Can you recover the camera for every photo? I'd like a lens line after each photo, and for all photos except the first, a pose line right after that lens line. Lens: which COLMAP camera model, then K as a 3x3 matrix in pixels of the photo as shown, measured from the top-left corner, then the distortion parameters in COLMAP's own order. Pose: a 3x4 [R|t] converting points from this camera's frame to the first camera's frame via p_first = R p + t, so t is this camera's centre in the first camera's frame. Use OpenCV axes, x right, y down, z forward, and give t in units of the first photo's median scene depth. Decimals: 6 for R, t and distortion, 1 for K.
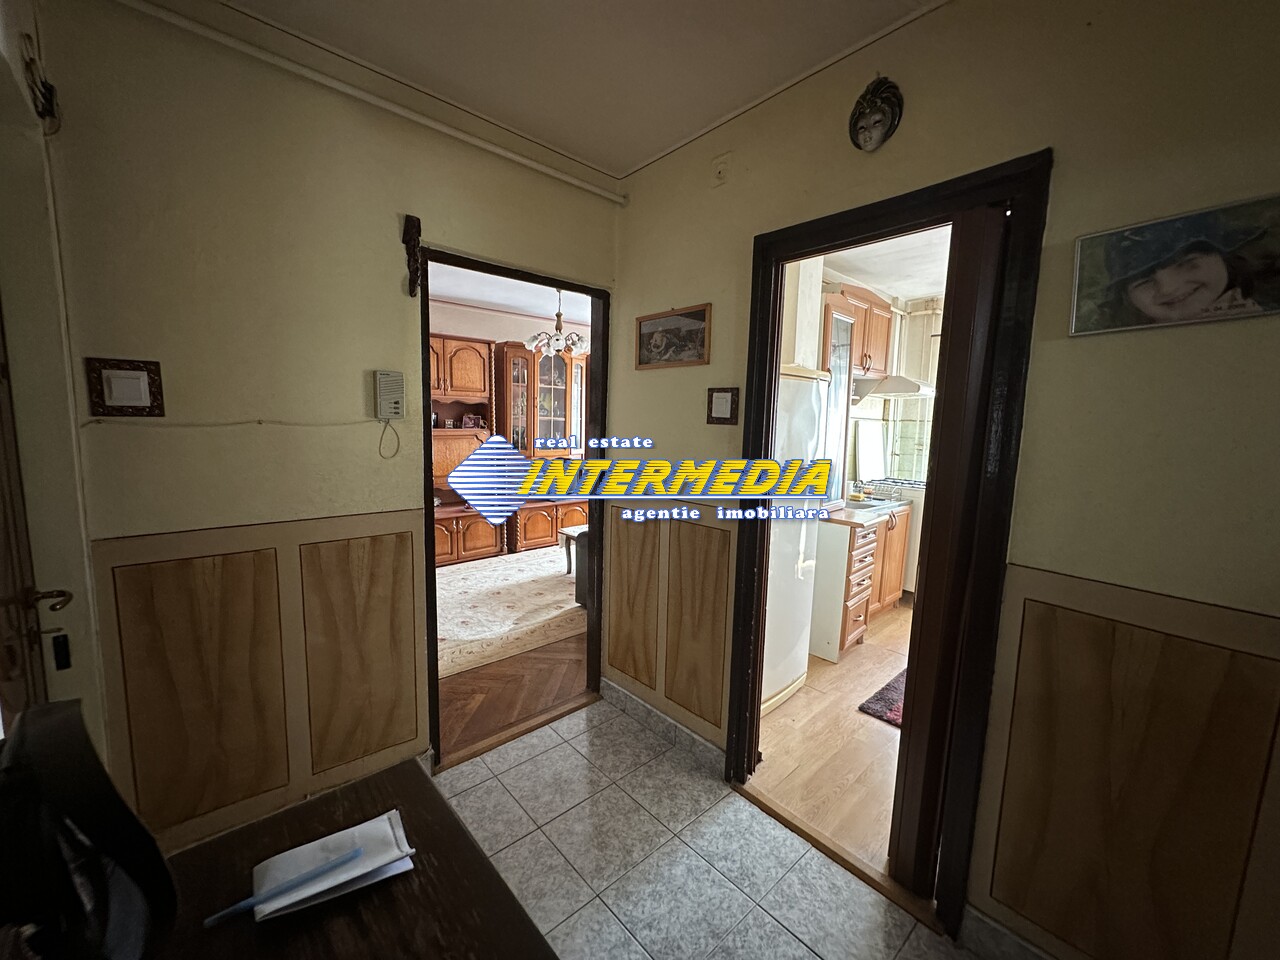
lens RADIAL K [[511.9, 0, 639.0], [0, 511.9, 480.5], [0, 0, 1]] dist [-0.000718, -0.000084]
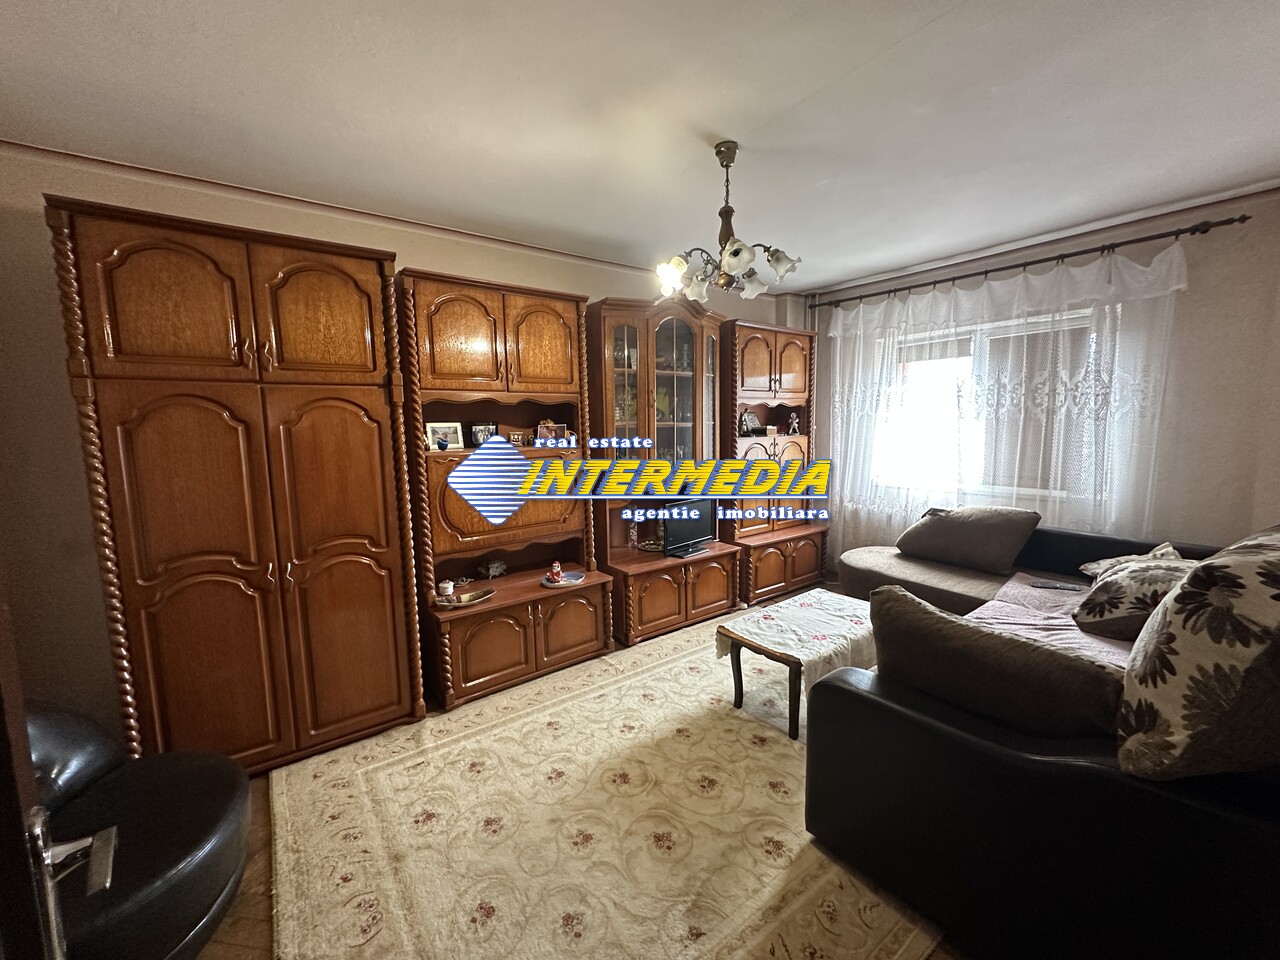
lens RADIAL K [[511.9, 0, 641.8], [0, 511.9, 483.3], [0, 0, 1]] dist [-0.000718, -0.000084]
pose [[0.993960, -0.029113, -0.105816, -0.159672], [0.027609, 0.999496, -0.015652, -0.043726], [0.106218, 0.012636, 0.994263, 0.411992]]
